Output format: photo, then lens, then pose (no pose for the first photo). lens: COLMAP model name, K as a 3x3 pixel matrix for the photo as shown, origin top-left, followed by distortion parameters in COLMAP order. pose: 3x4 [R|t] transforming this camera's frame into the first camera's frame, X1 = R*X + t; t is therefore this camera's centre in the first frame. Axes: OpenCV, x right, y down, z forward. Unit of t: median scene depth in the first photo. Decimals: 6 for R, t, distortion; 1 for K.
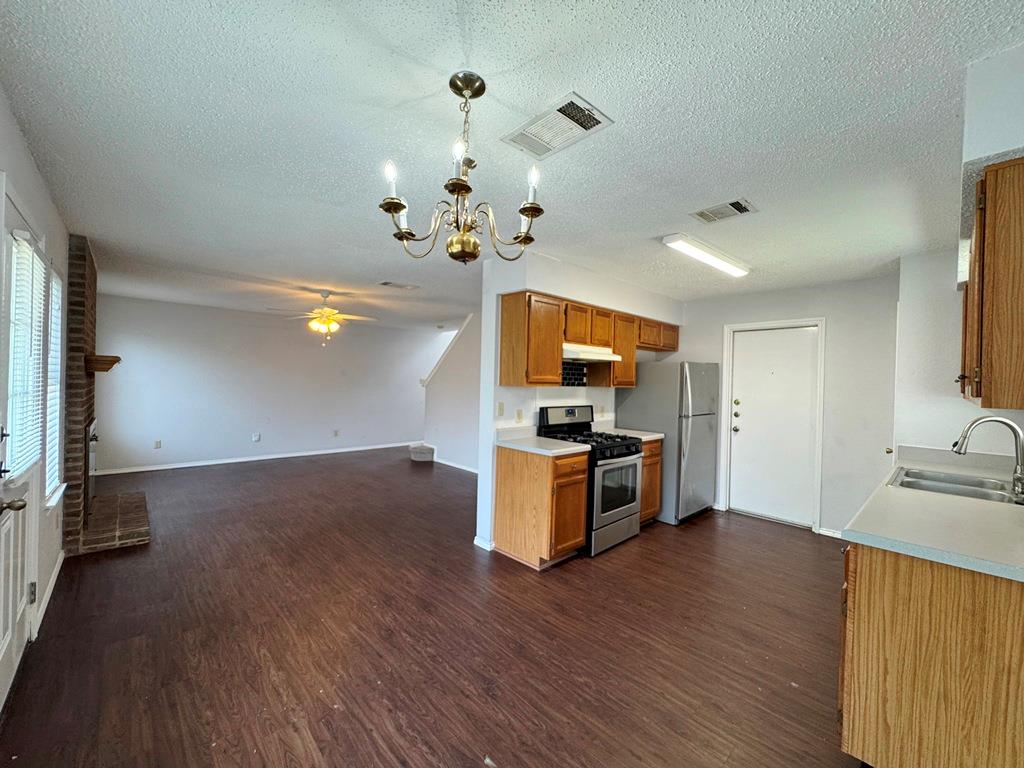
lens RADIAL K [[411.3, 0, 512.1], [0, 411.3, 382.7], [0, 0, 1]] dist [-0.002023, 0.000185]
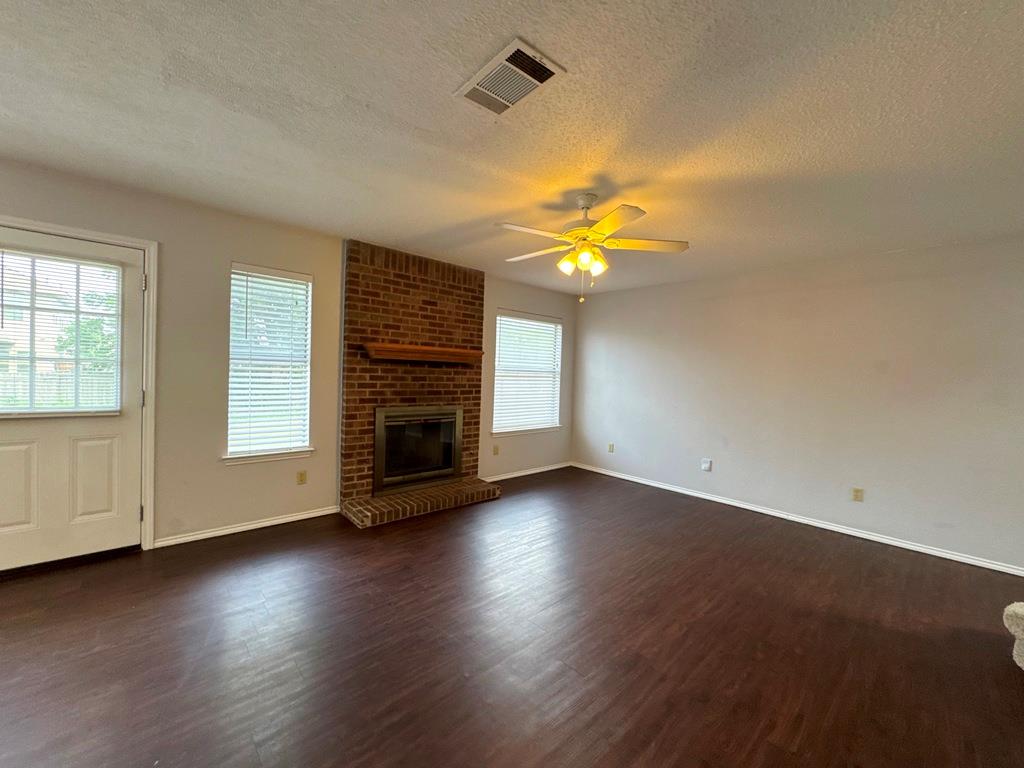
lens RADIAL K [[411.3, 0, 511.2], [0, 411.3, 384.0], [0, 0, 1]] dist [-0.002023, 0.000185]
pose [[-0.009198, 0.004081, -0.999949, 0.085907], [-0.039854, 0.999196, 0.004444, 0.021176], [0.999163, 0.039893, -0.009028, 1.227788]]
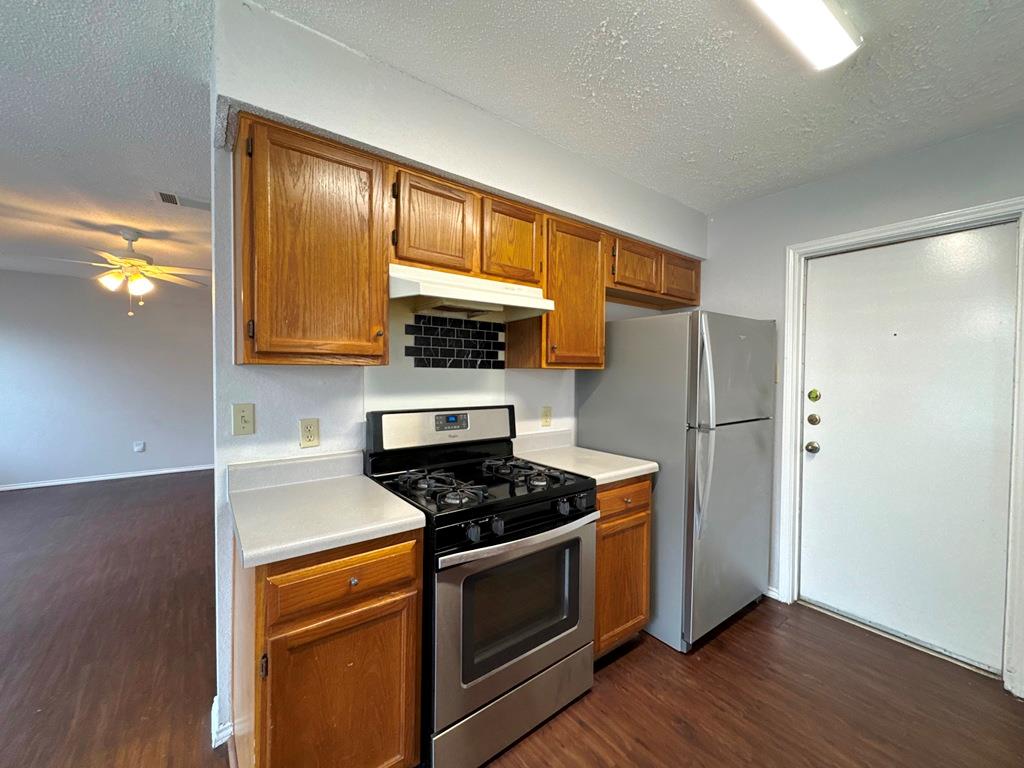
lens RADIAL K [[411.3, 0, 516.2], [0, 411.3, 381.9], [0, 0, 1]] dist [-0.002023, 0.000185]
pose [[0.994782, -0.013528, -0.101122, 0.281548], [0.015003, 0.999792, 0.013845, 0.021593], [0.100914, -0.015289, 0.994778, 0.555836]]
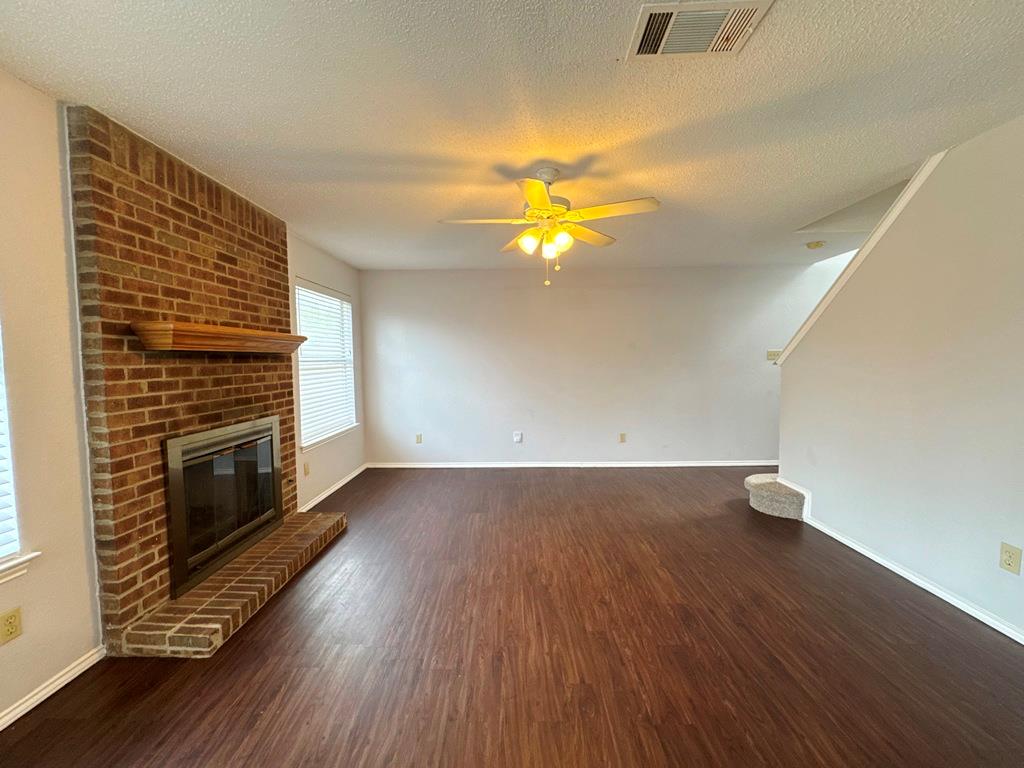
lens RADIAL K [[411.3, 0, 511.2], [0, 411.3, 383.2], [0, 0, 1]] dist [-0.002023, 0.000185]
pose [[0.718259, 0.008614, -0.695723, -0.196911], [0.024912, 0.998964, 0.038087, 0.010770], [0.695330, -0.044689, 0.717300, 0.819640]]
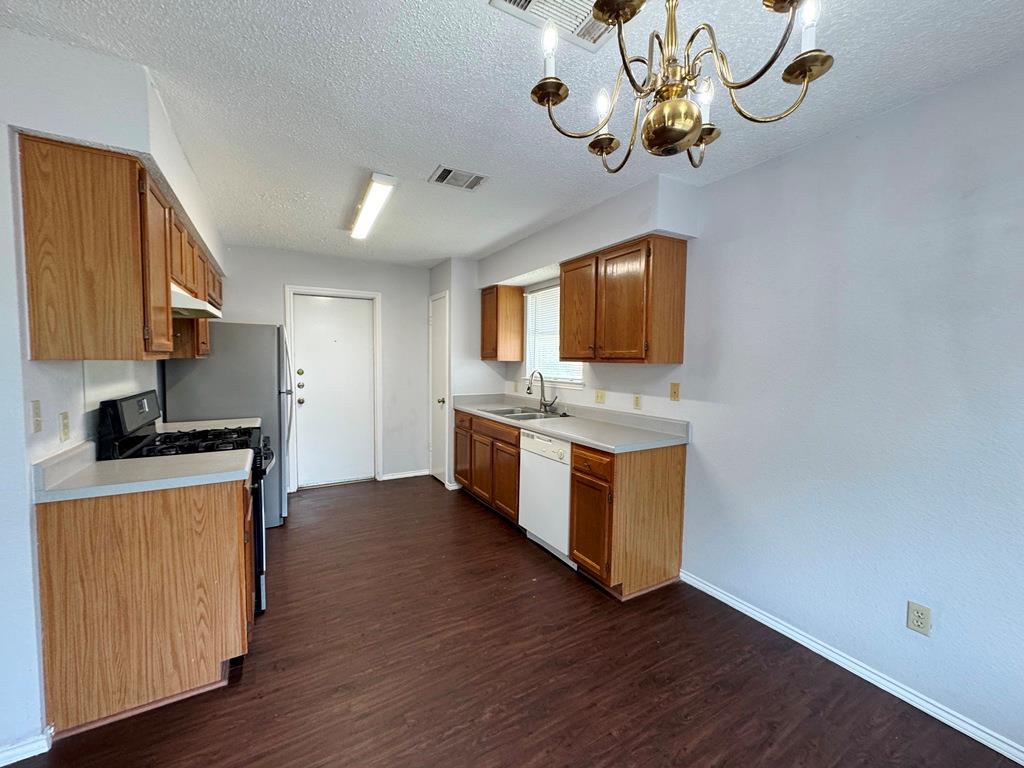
lens RADIAL K [[411.3, 0, 511.1], [0, 411.3, 382.2], [0, 0, 1]] dist [-0.002023, 0.000185]
pose [[0.234414, -0.078919, 0.968928, -0.293410], [0.003292, 0.996758, 0.080390, -0.002548], [-0.972131, -0.015655, 0.233914, 0.402444]]
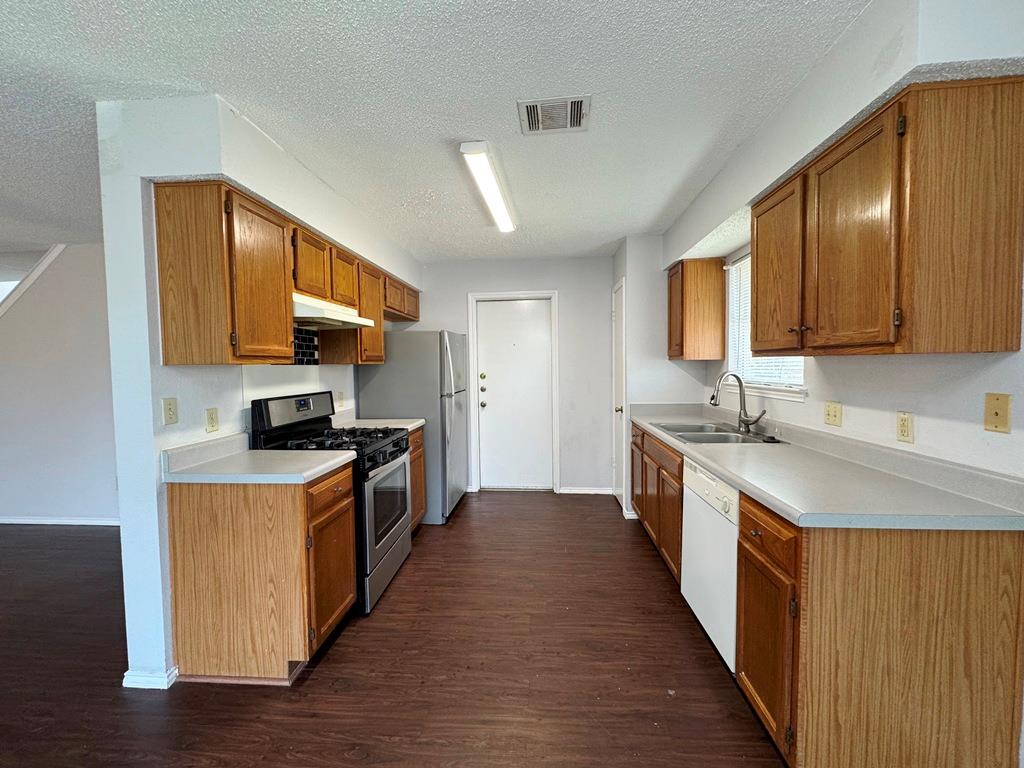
lens RADIAL K [[411.3, 0, 510.8], [0, 411.3, 382.7], [0, 0, 1]] dist [-0.002023, 0.000185]
pose [[0.742836, -0.065595, 0.666253, -0.048074], [0.037894, 0.997713, 0.055979, 0.014790], [-0.668400, -0.016336, 0.743622, 0.309970]]
